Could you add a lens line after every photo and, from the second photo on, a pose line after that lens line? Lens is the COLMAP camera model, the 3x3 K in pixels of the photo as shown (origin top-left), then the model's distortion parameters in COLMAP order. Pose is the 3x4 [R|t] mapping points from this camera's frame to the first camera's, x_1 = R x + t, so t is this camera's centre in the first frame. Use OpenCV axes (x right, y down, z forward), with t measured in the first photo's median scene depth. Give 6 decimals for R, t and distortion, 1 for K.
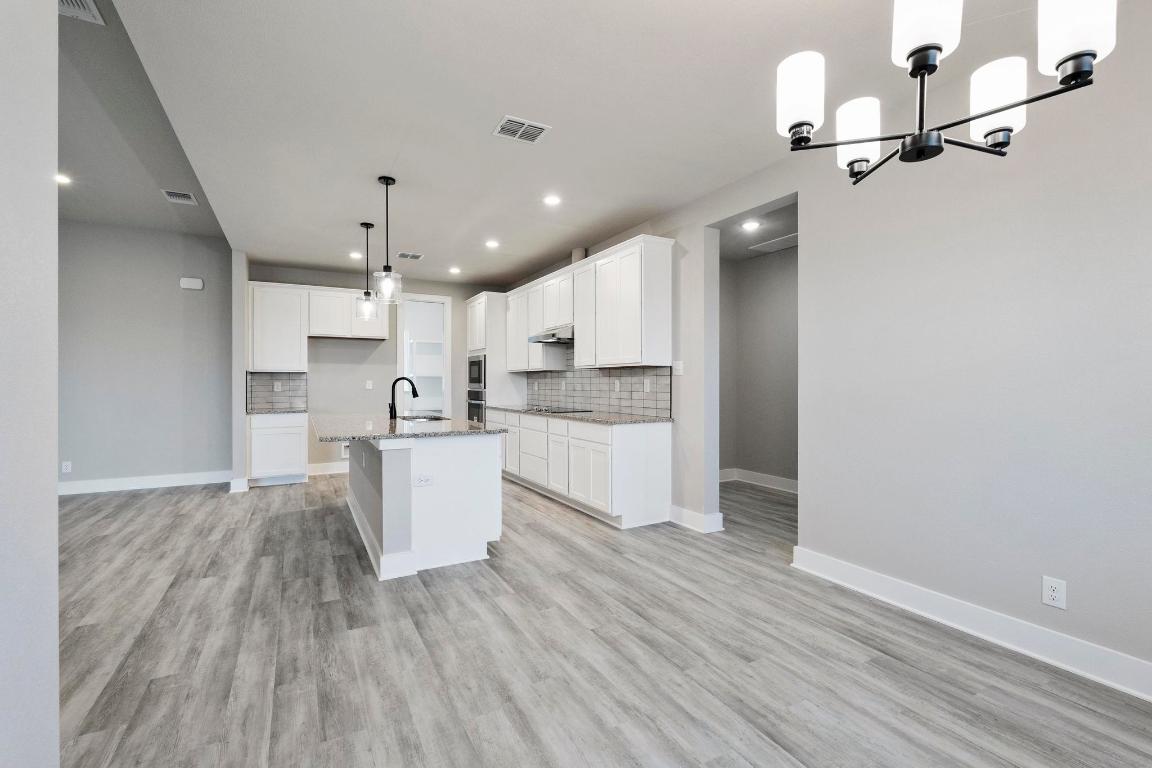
lens RADIAL K [[505.0, 0, 572.7], [0, 505.0, 378.9], [0, 0, 1]] dist [-0.000379, 0.000286]
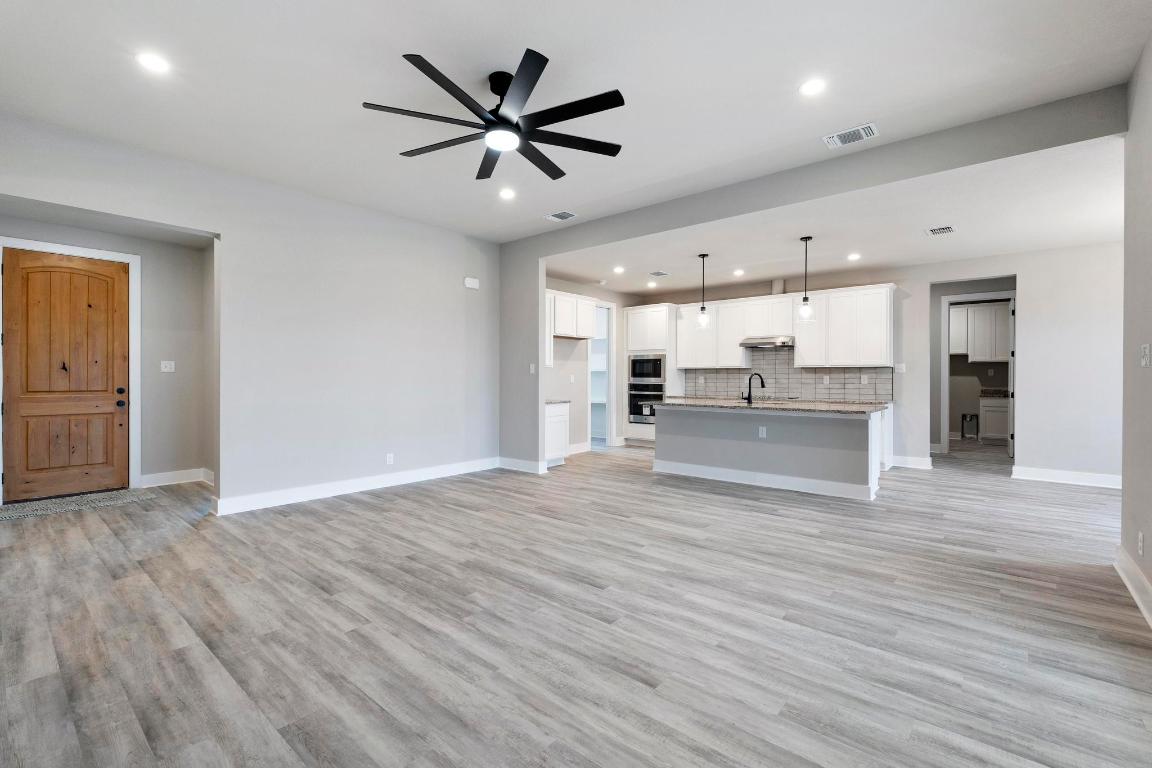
lens RADIAL K [[503.1, 0, 576.6], [0, 503.1, 377.9], [0, 0, 1]] dist [-0.004152, -0.000186]
pose [[0.933236, 0.001844, 0.359259, -0.973055], [-0.005583, 0.999941, 0.009370, -0.000410], [-0.359221, -0.010750, 0.933191, -0.076689]]
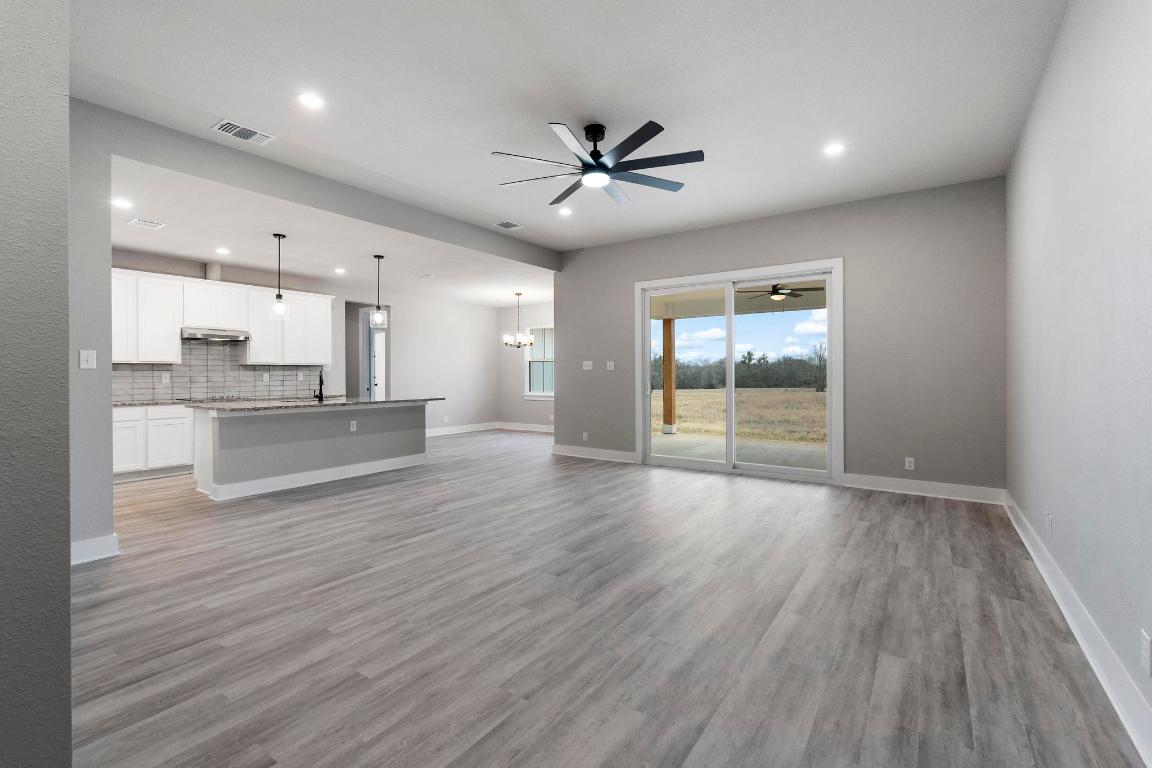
lens RADIAL K [[505.0, 0, 572.7], [0, 505.0, 378.9], [0, 0, 1]] dist [-0.000379, 0.000286]
pose [[-0.437419, -0.006382, 0.899235, -1.421371], [-0.004293, 0.999978, 0.005009, 0.006852], [-0.899247, -0.001670, -0.437437, 0.748159]]
